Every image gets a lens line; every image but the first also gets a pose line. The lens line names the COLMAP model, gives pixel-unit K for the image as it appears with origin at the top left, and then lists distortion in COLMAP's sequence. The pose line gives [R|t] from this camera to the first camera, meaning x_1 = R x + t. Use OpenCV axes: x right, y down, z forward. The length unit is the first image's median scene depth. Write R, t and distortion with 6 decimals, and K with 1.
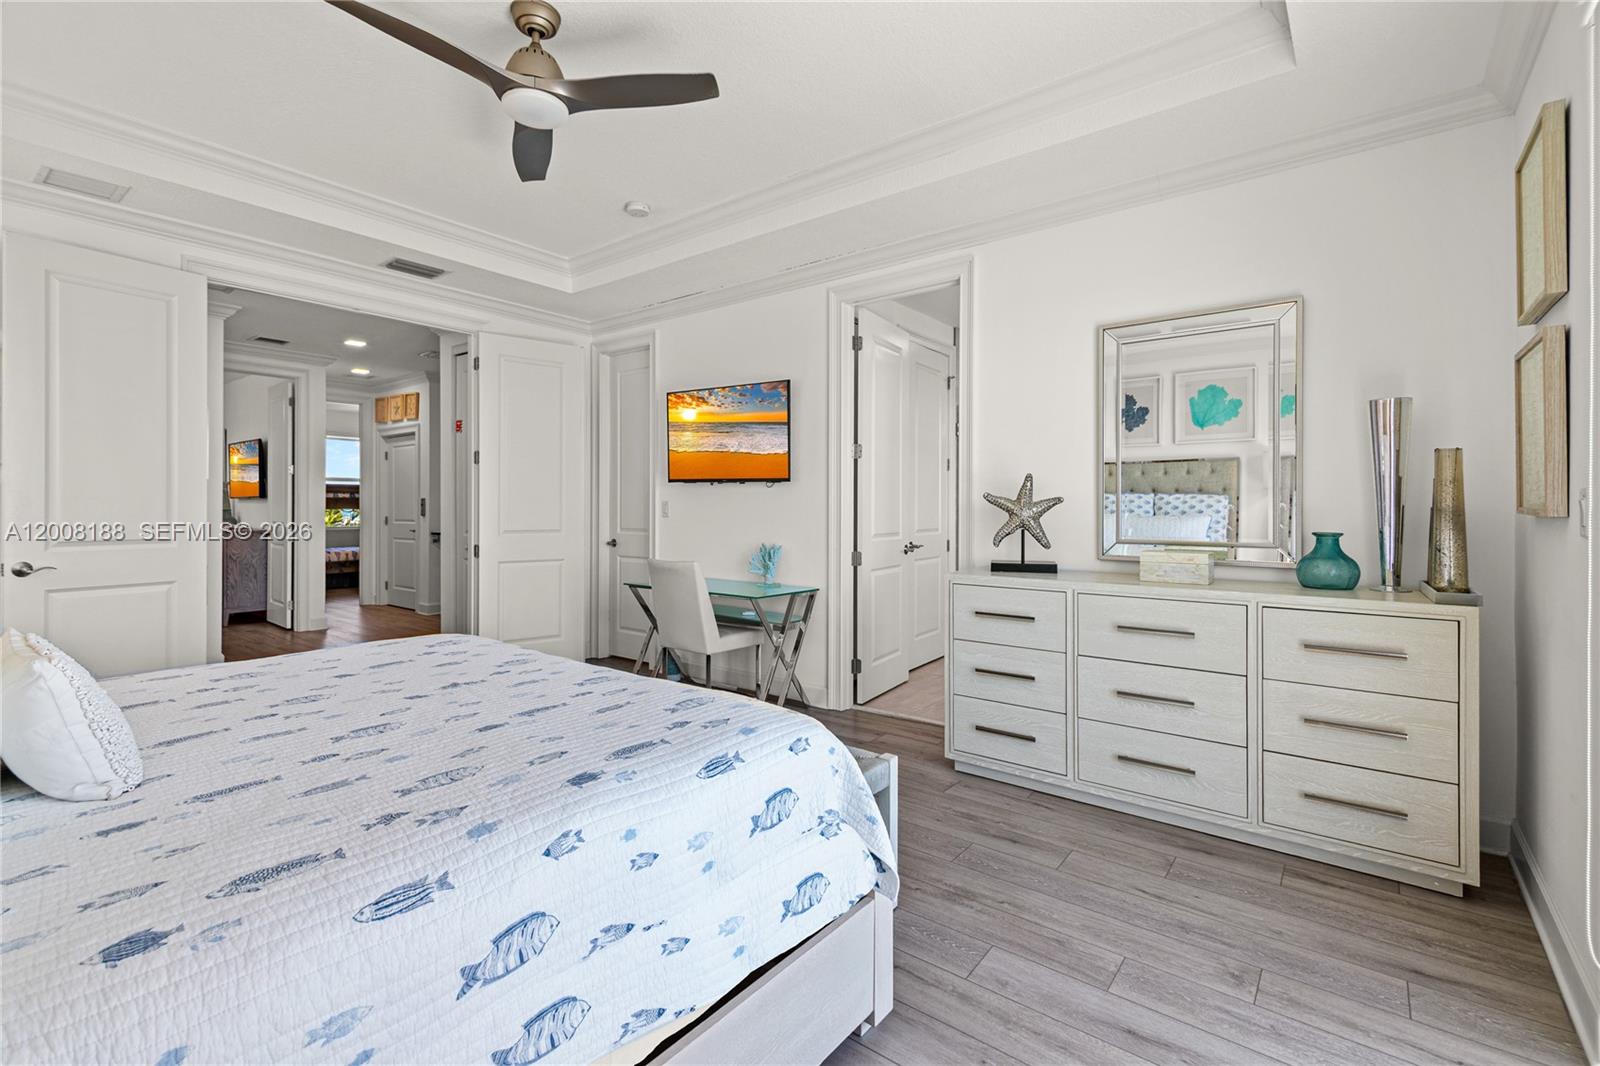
lens RADIAL K [[723.9, 0, 793.9], [0, 723.9, 509.7], [0, 0, 1]] dist [-0.000684, -0.000101]
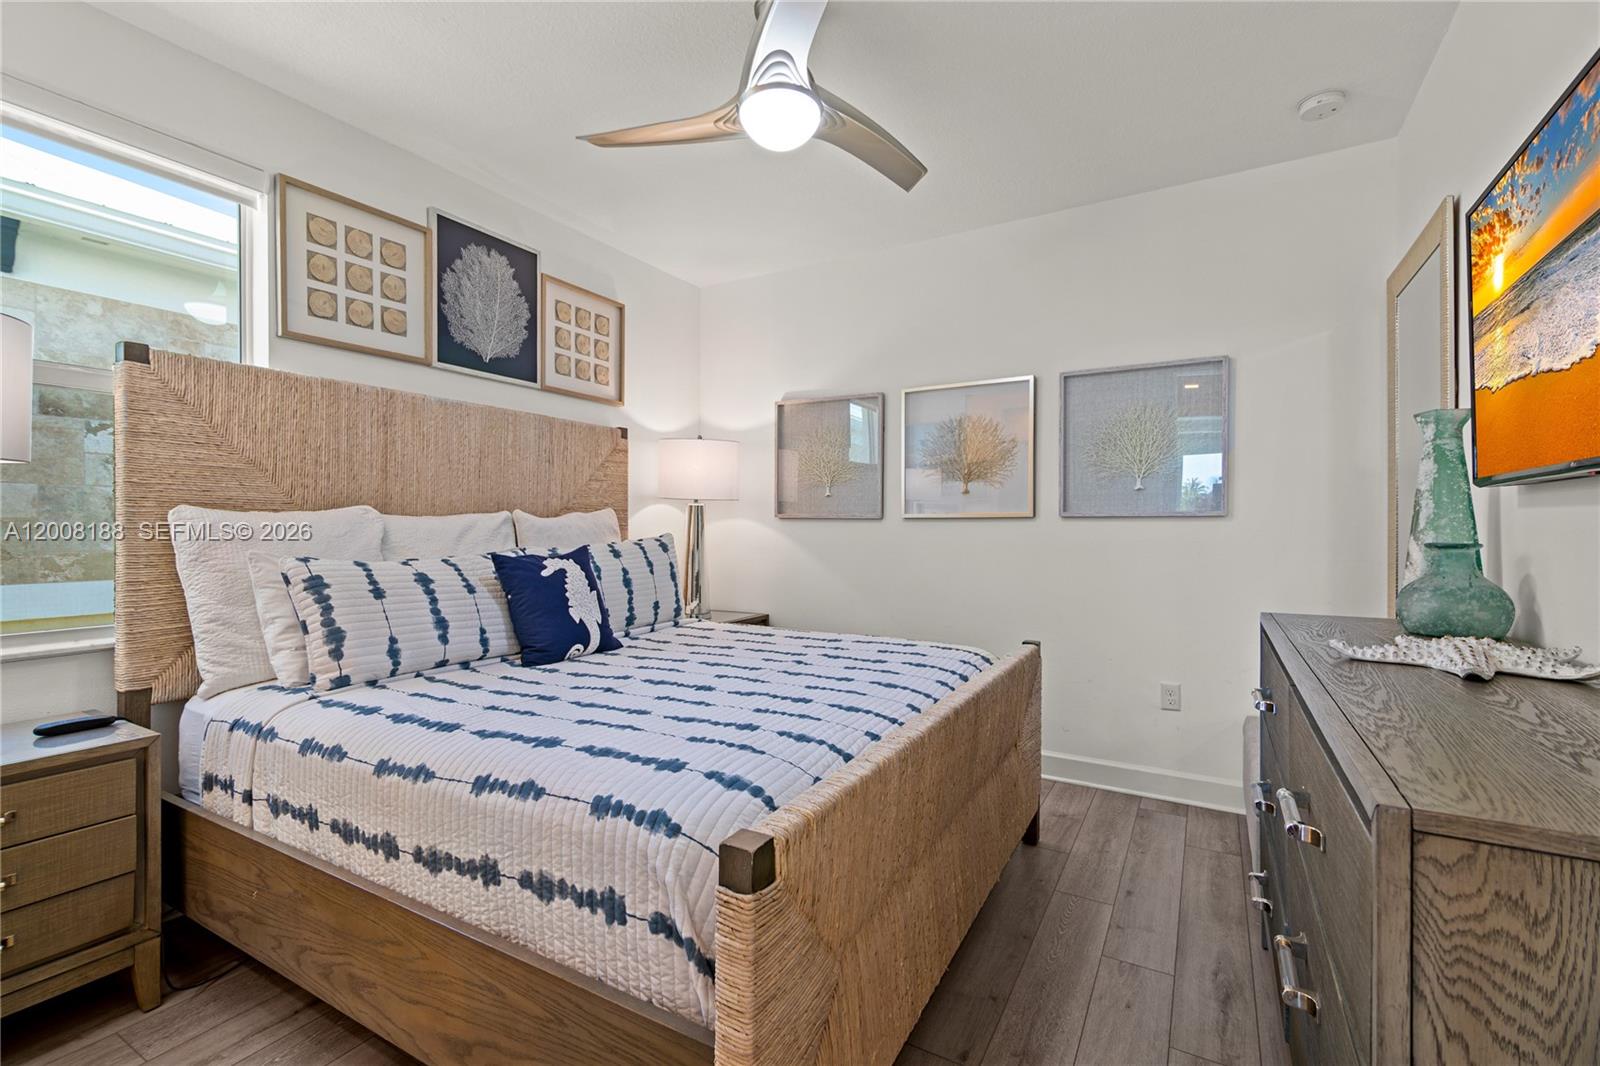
lens RADIAL K [[703.1, 0, 800.0], [0, 703.1, 533.0], [0, 0, 1]] dist [0.014426, -0.000103]
pose [[0.143031, 0.004014, -0.989710, -0.637773], [0.001213, 0.999990, 0.004231, -0.003993], [0.989718, -0.001806, 0.143024, 0.822877]]
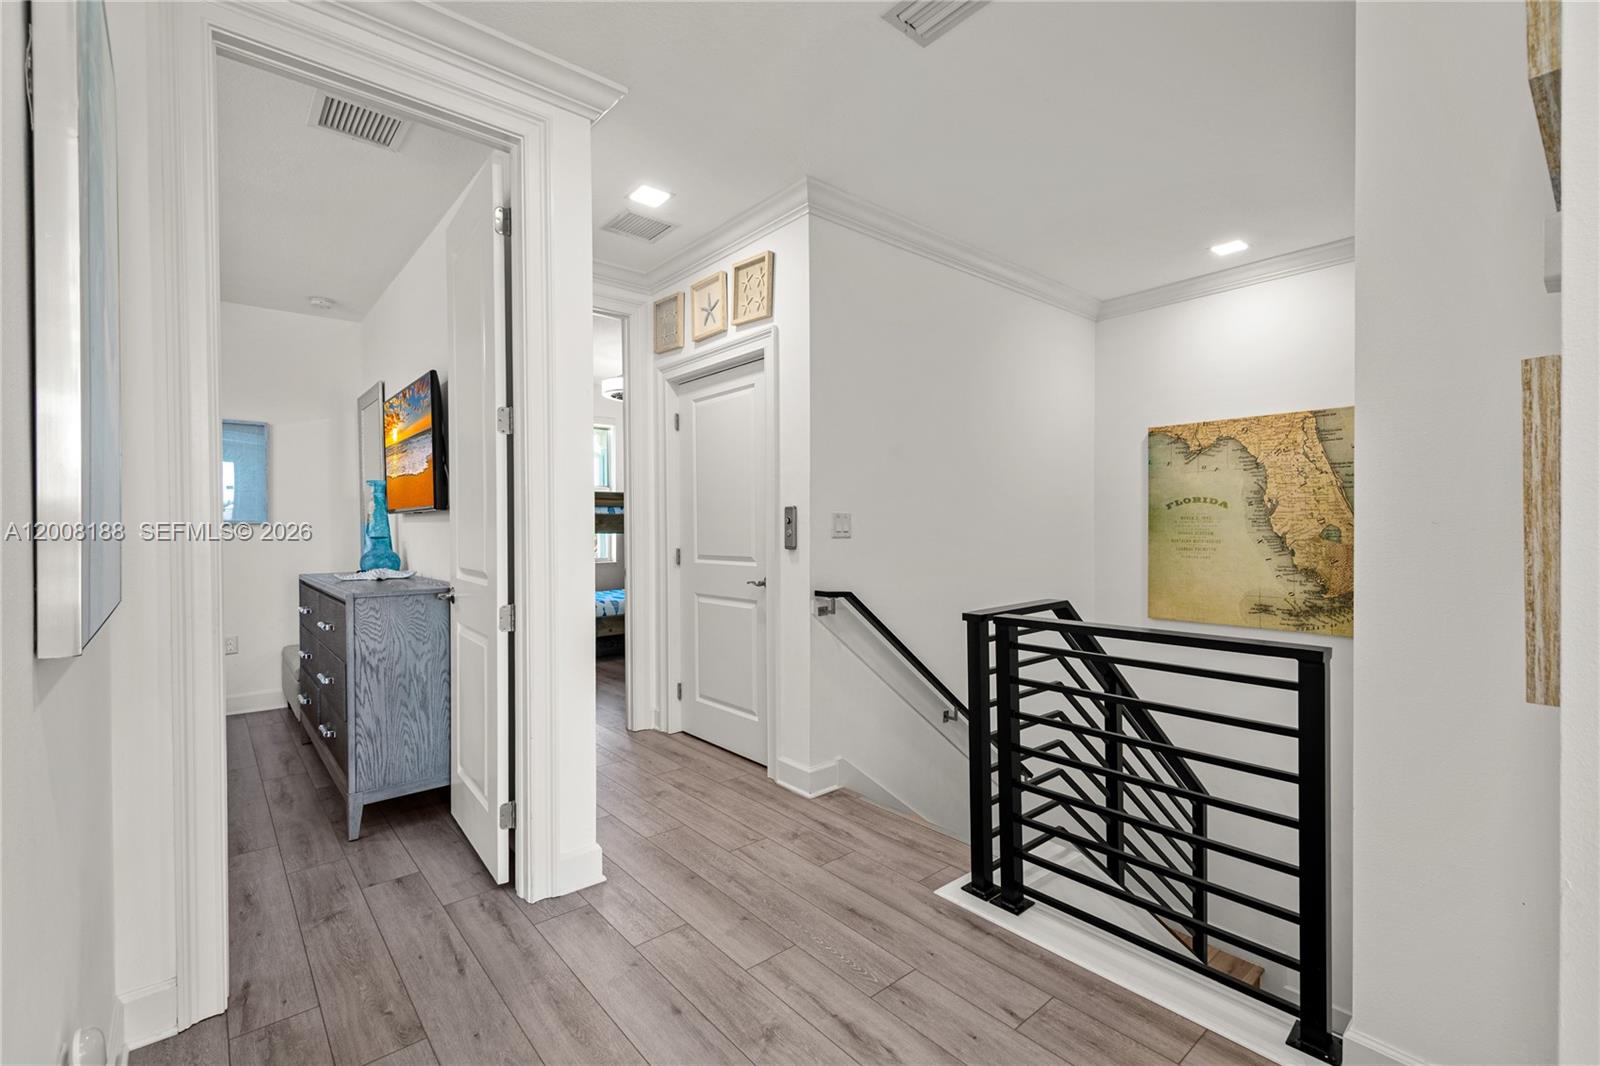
lens RADIAL K [[703.1, 0, 800.0], [0, 703.1, 533.0], [0, 0, 1]] dist [0.014426, -0.000103]
pose [[0.981222, -0.006744, -0.192763, -0.429935], [0.008050, 0.999950, 0.005993, -0.003123], [0.192713, -0.007433, 0.981227, 0.608999]]
